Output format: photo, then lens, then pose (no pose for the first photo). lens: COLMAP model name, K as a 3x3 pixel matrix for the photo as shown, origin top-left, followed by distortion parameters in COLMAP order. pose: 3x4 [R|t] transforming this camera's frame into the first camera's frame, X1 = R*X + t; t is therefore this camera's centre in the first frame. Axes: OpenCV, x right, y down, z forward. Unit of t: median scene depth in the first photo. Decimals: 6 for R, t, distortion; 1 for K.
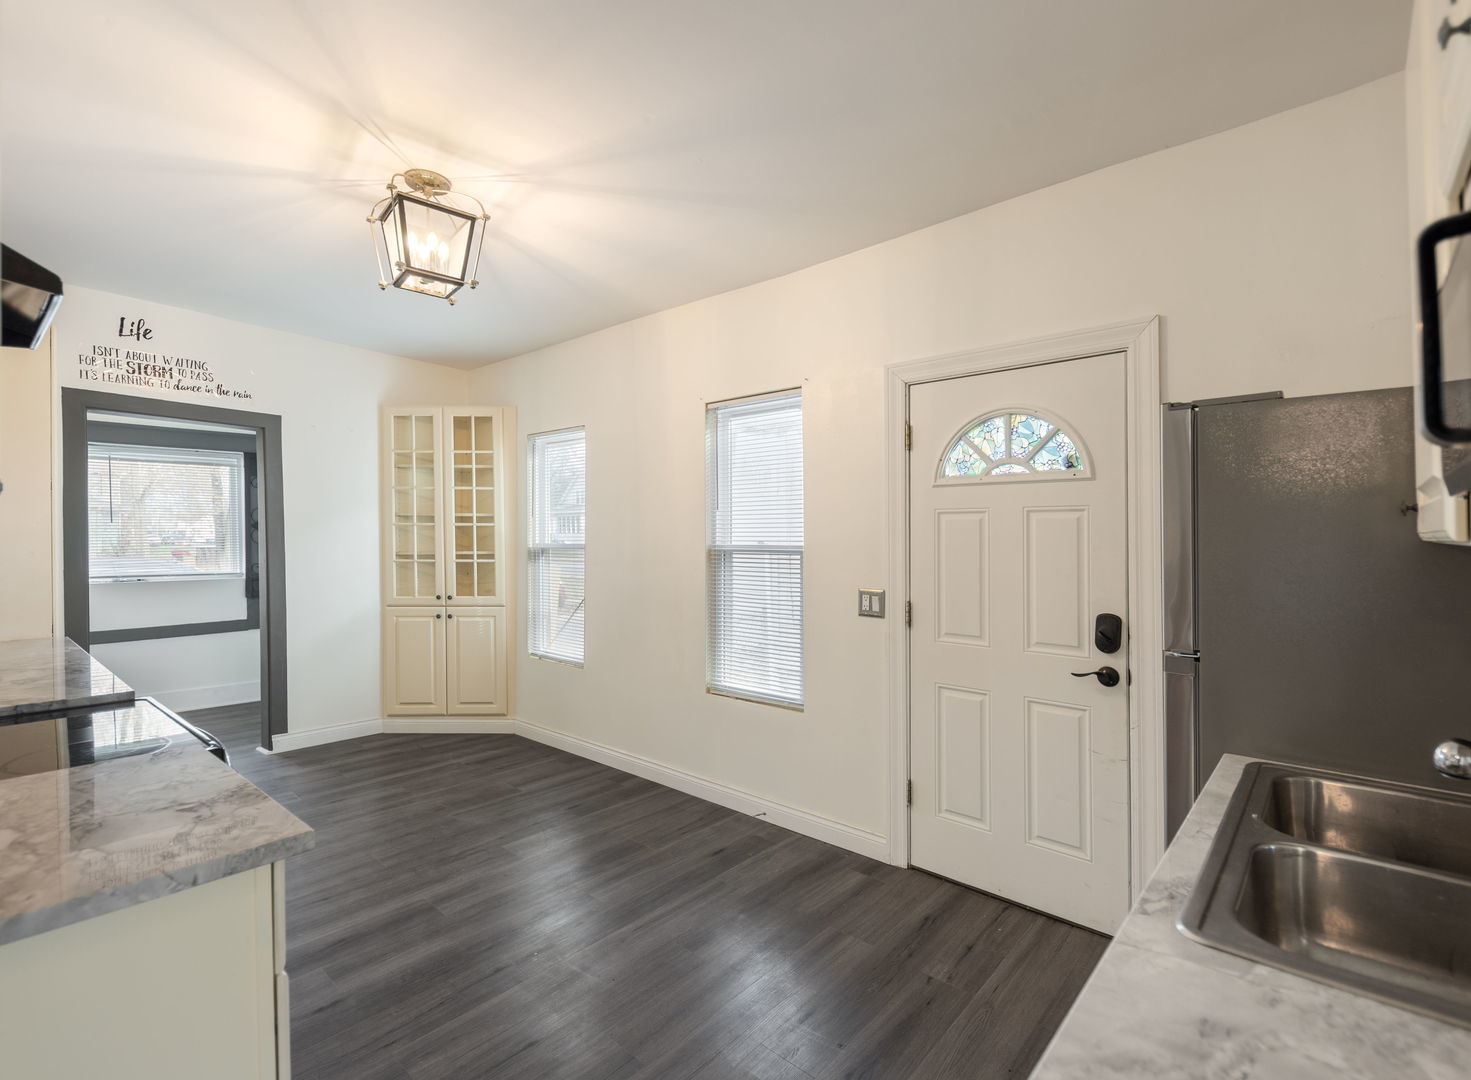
lens RADIAL K [[696.7, 0, 744.1], [0, 696.7, 536.3], [0, 0, 1]] dist [-0.001836, -0.000218]
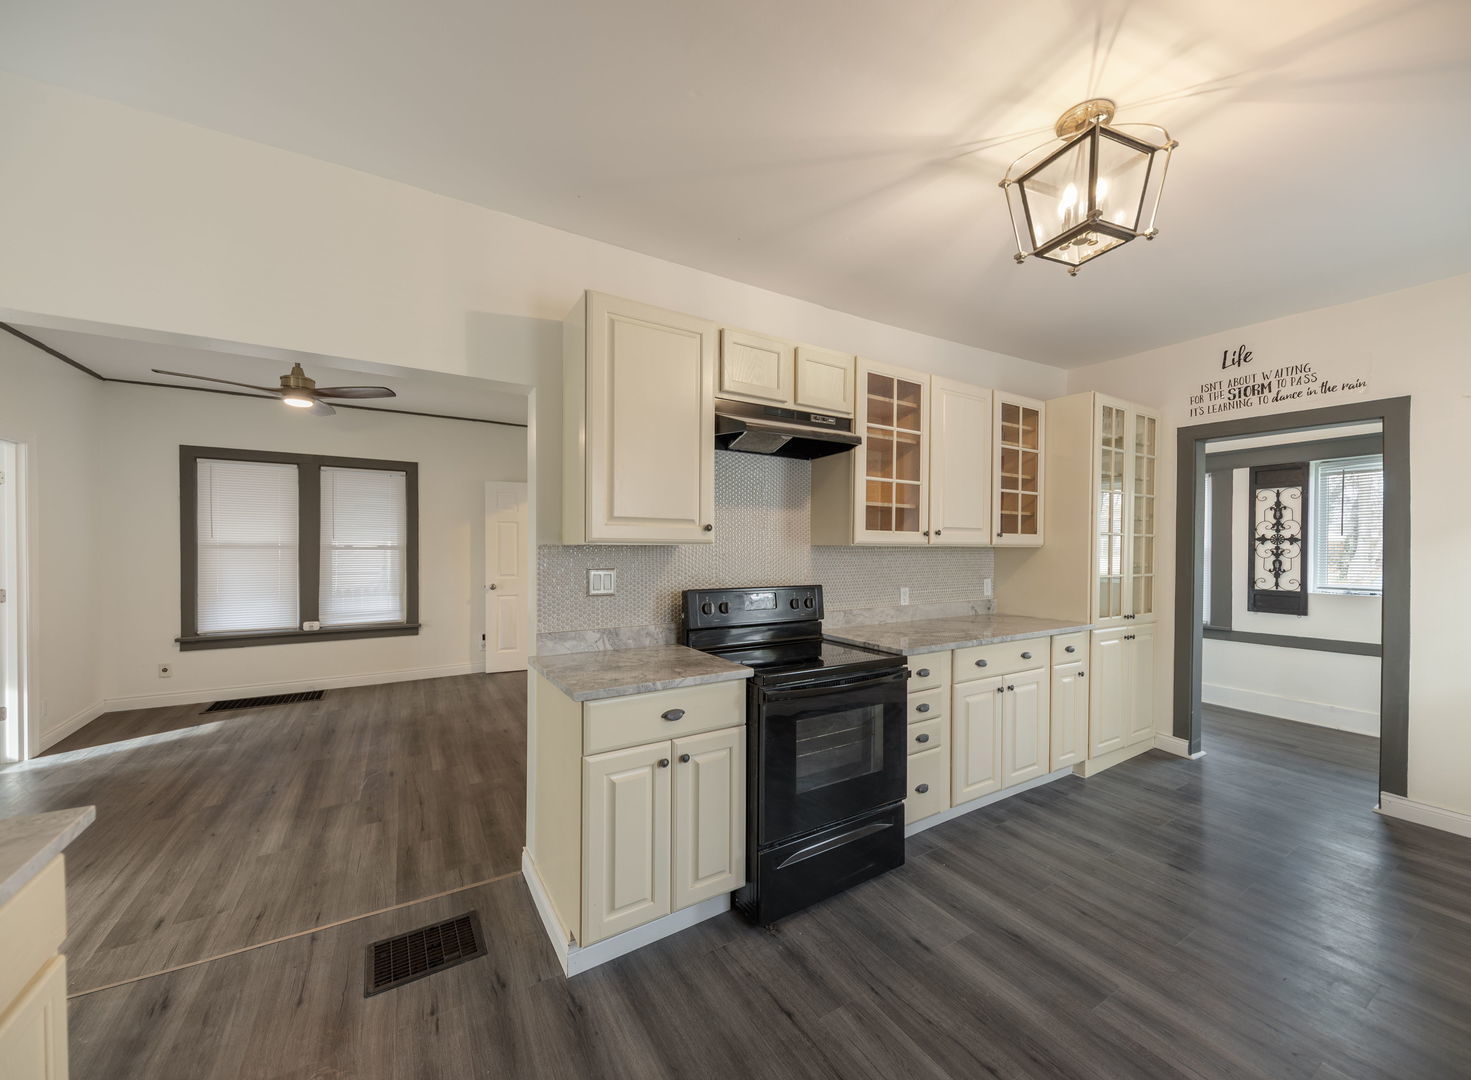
lens RADIAL K [[561.8, 0, 729.5], [0, 561.8, 559.8], [0, 0, 1]] dist [-0.001120, -0.000147]
pose [[-0.327448, 0.018493, -0.944688, 0.215506], [-0.003092, 0.999782, 0.020643, 0.002295], [0.944864, 0.009681, -0.327320, 0.542160]]
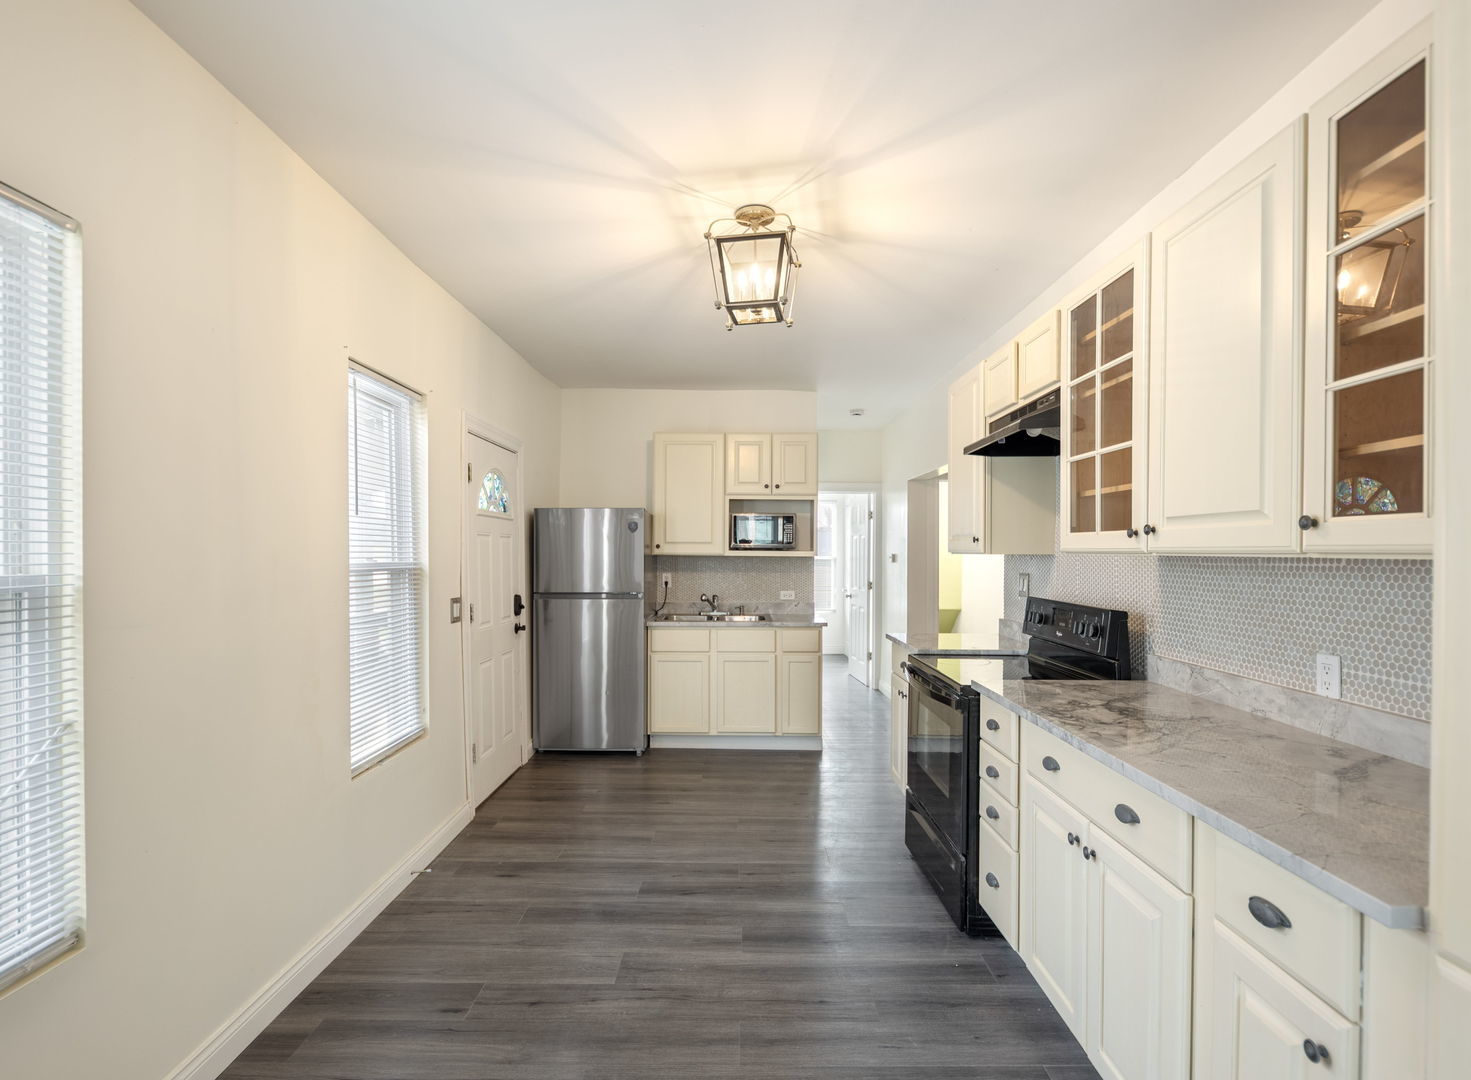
lens RADIAL K [[561.8, 0, 733.2], [0, 561.8, 550.4], [0, 0, 1]] dist [-0.001120, -0.000147]
pose [[-0.637114, 0.001922, 0.770767, -0.692974], [-0.005461, 0.999961, -0.007007, -0.000226], [-0.770750, -0.008673, -0.637078, 1.022350]]
